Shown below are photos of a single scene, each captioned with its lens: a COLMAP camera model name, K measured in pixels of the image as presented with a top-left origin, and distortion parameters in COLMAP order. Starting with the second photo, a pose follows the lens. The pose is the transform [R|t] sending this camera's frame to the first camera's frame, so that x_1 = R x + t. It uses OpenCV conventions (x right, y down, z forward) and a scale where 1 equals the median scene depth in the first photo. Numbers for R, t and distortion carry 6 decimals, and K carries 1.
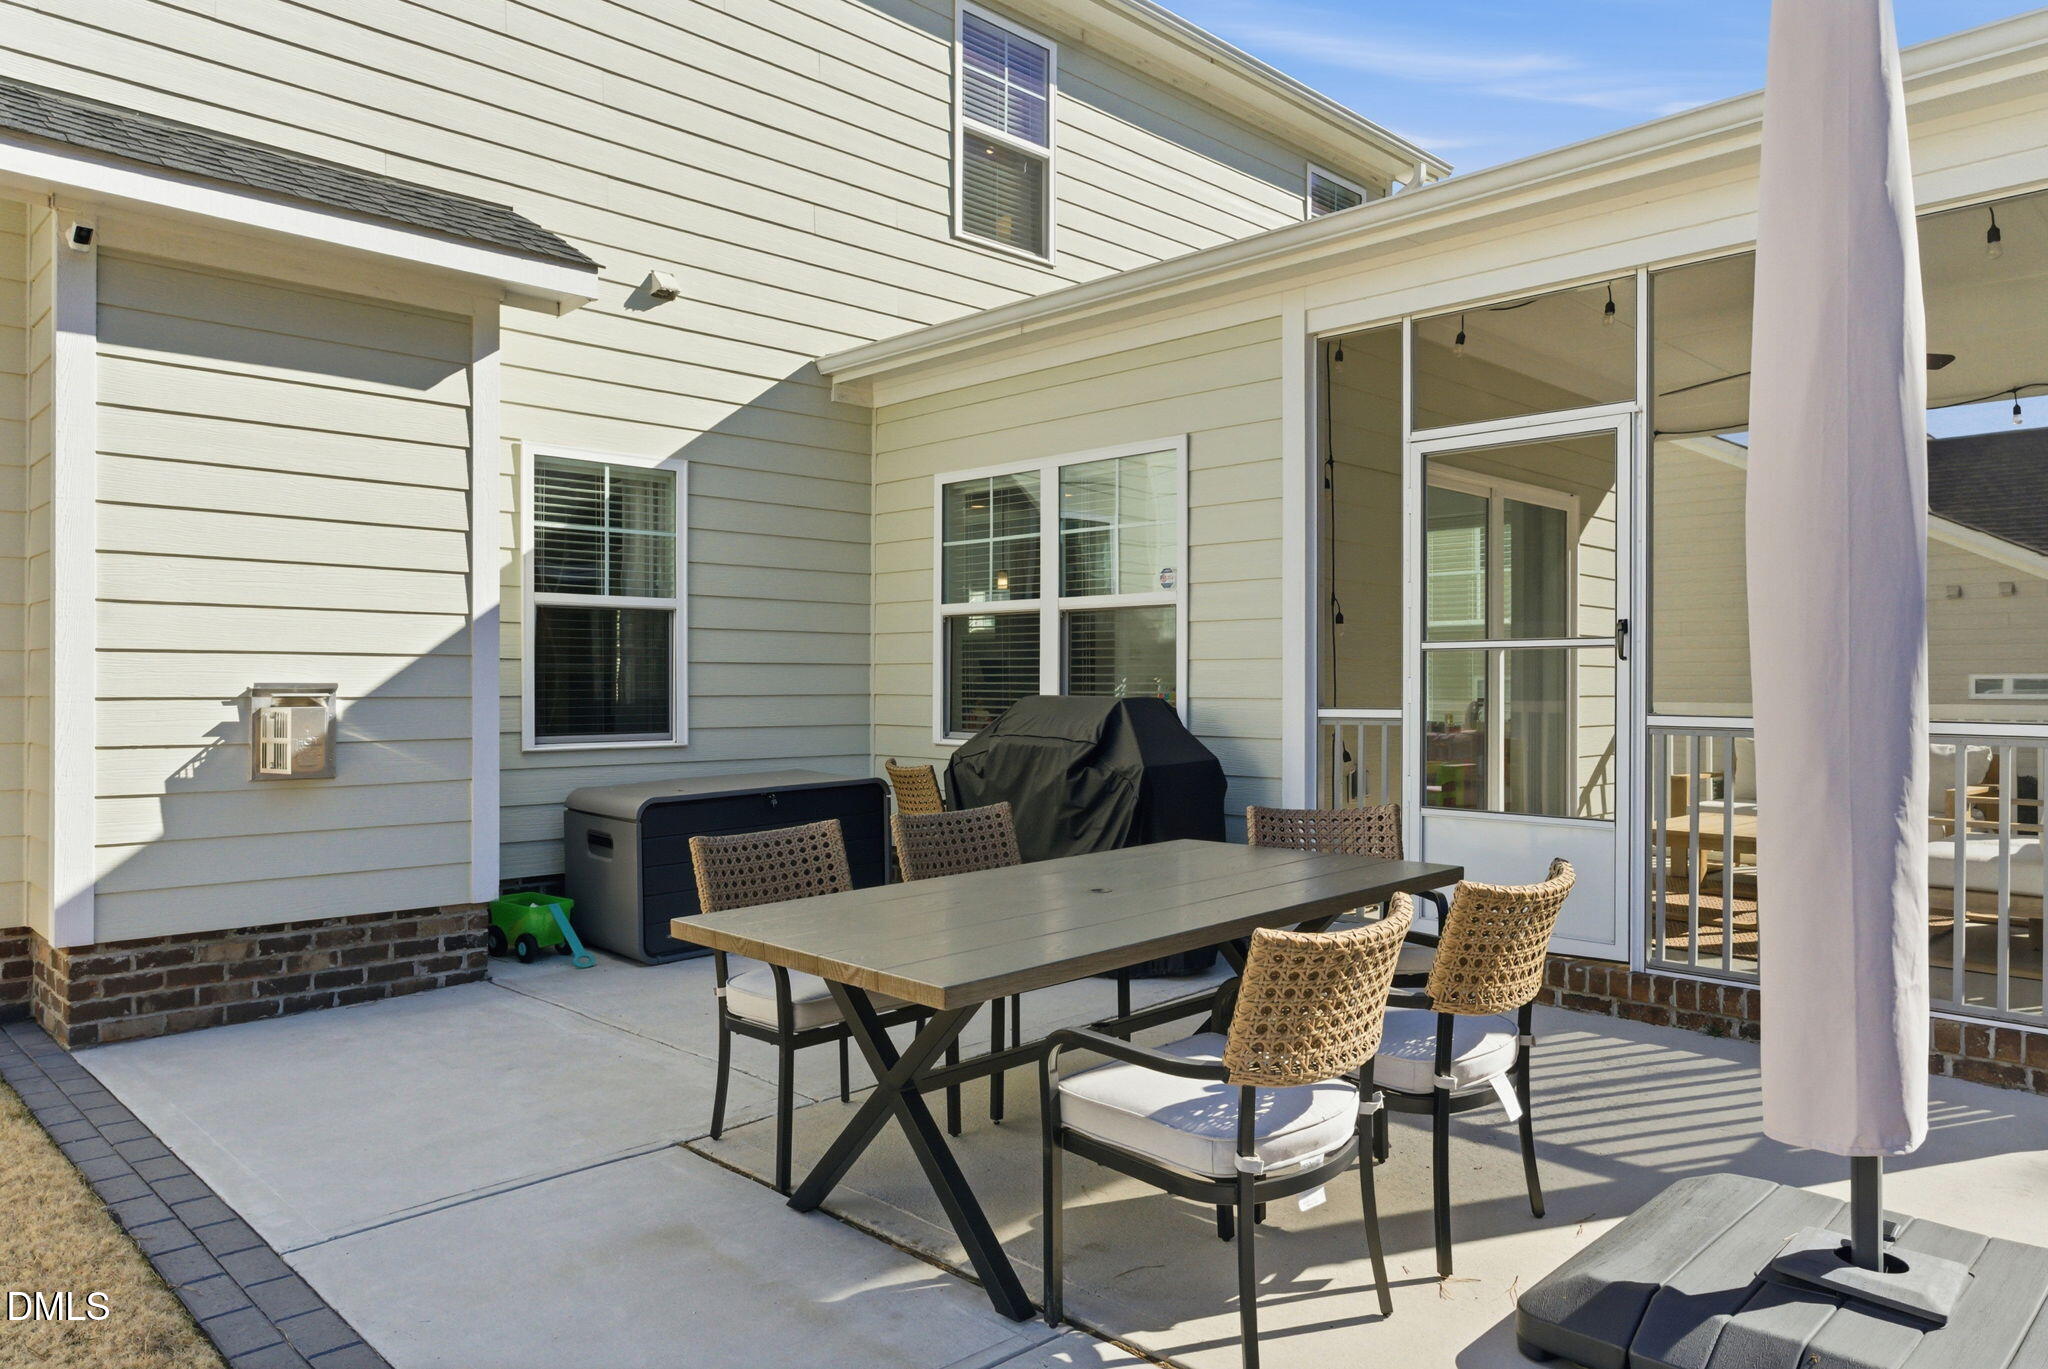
lens RADIAL K [[1348.6, 0, 1024.0], [0, 1348.6, 684.5], [0, 0, 1]] dist [0.000486, 0.000784]
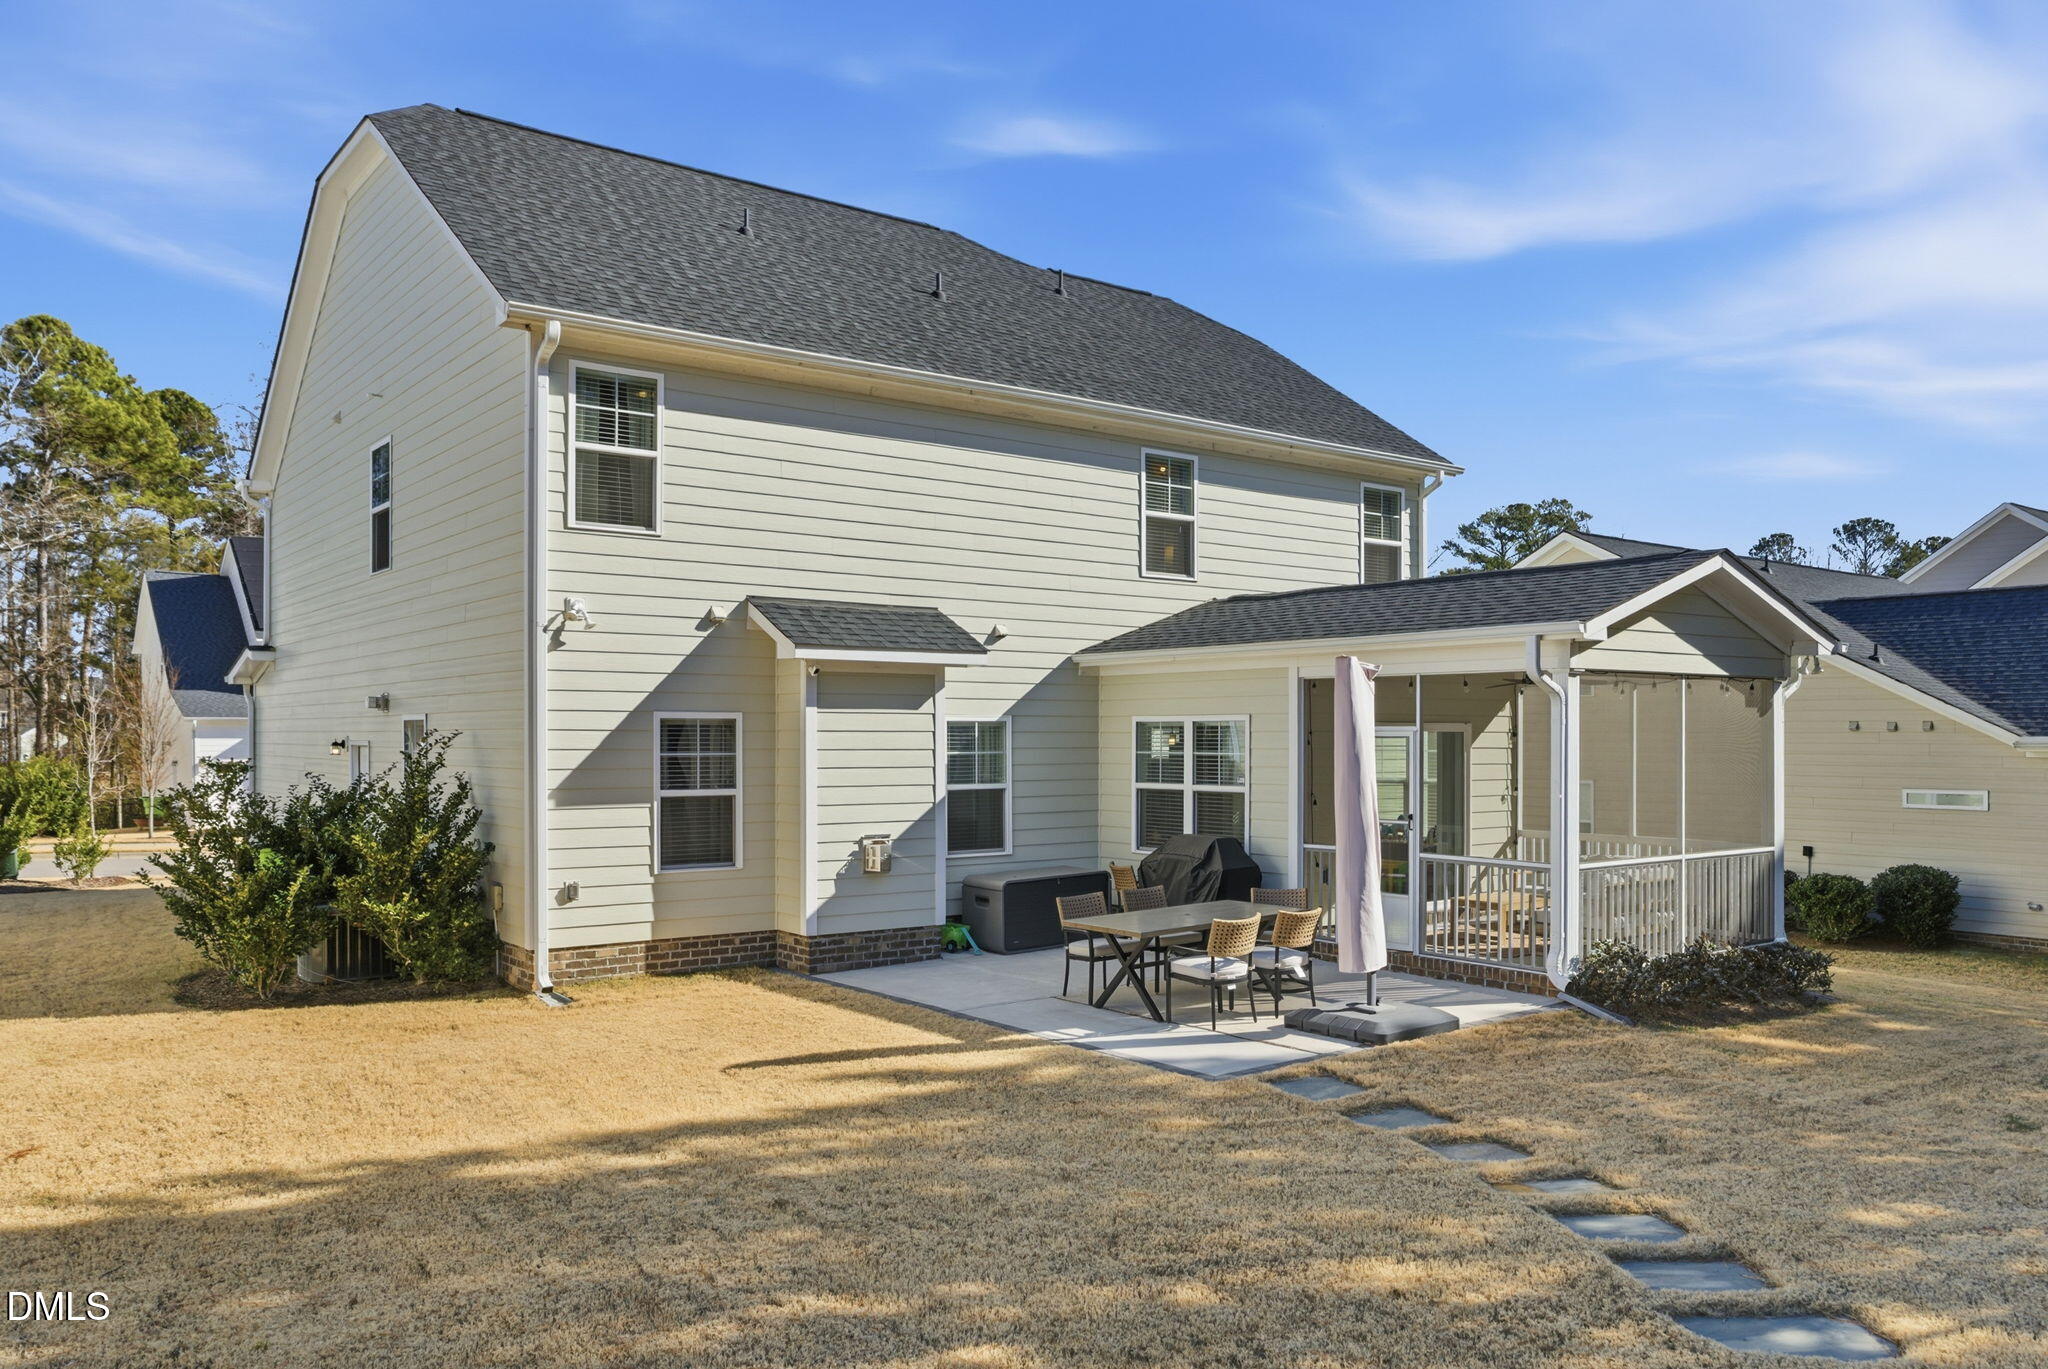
lens RADIAL K [[1520.1, 0, 1023.1], [0, 1520.1, 731.2], [0, 0, 1]] dist [-0.008639, 0.000580]
pose [[0.991592, -0.004219, -0.129333, 0.076505], [0.003643, 0.999982, -0.004689, -0.149076], [0.129351, 0.004179, 0.991590, -1.475114]]
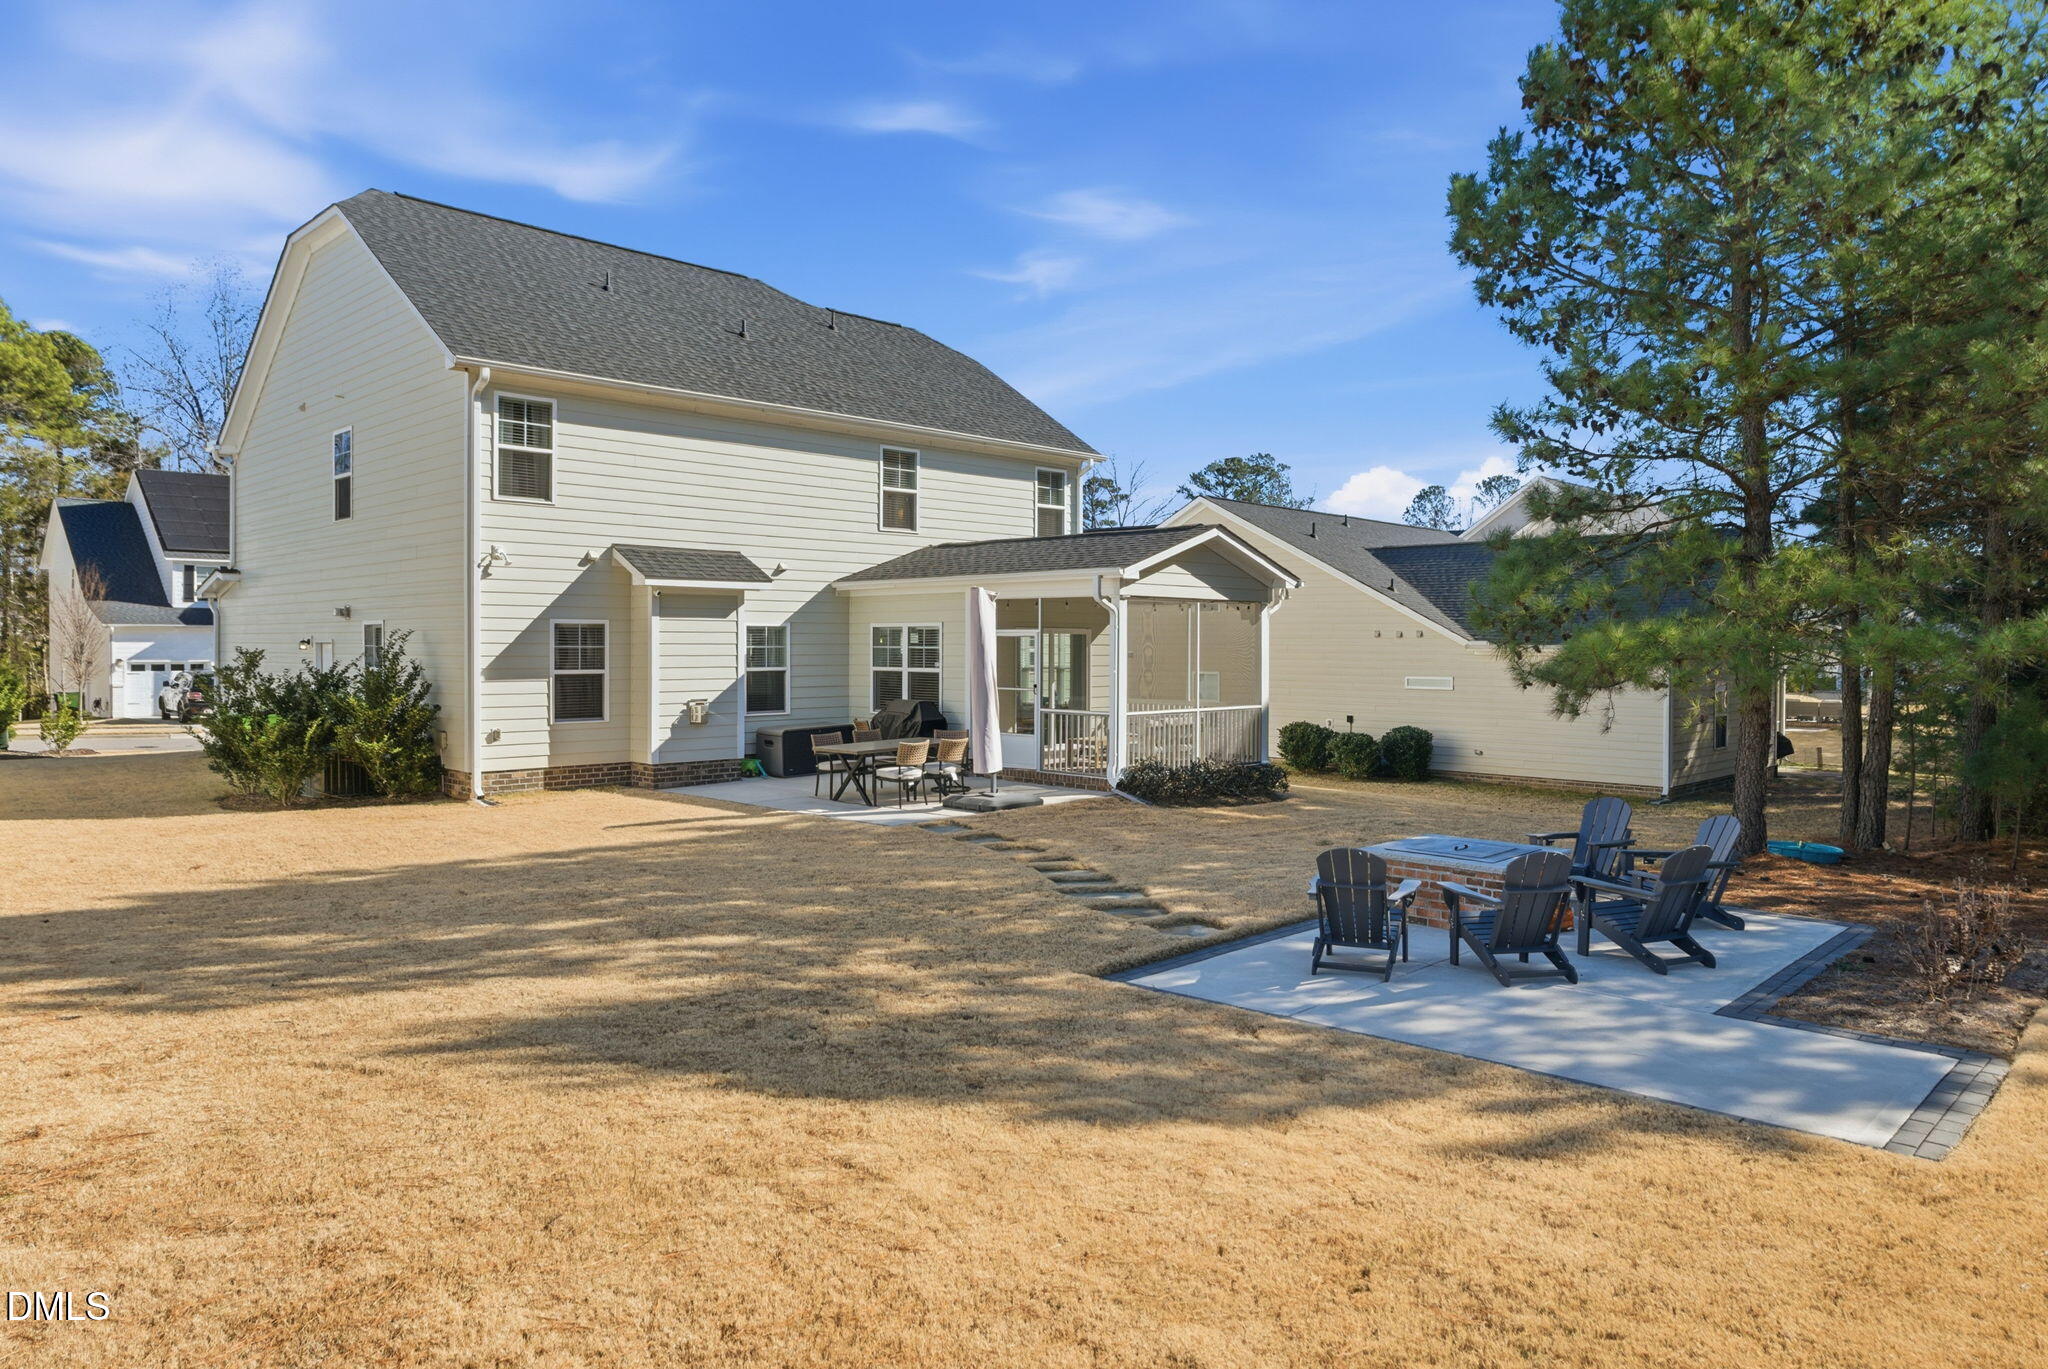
lens RADIAL K [[1287.6, 0, 992.6], [0, 1287.6, 647.3], [0, 0, 1]] dist [0.003166, 0.050841]
pose [[0.999961, -0.002014, -0.008629, 0.278664], [0.002022, 0.999998, 0.000879, -0.126294], [0.008627, -0.000896, 0.999962, -2.250580]]
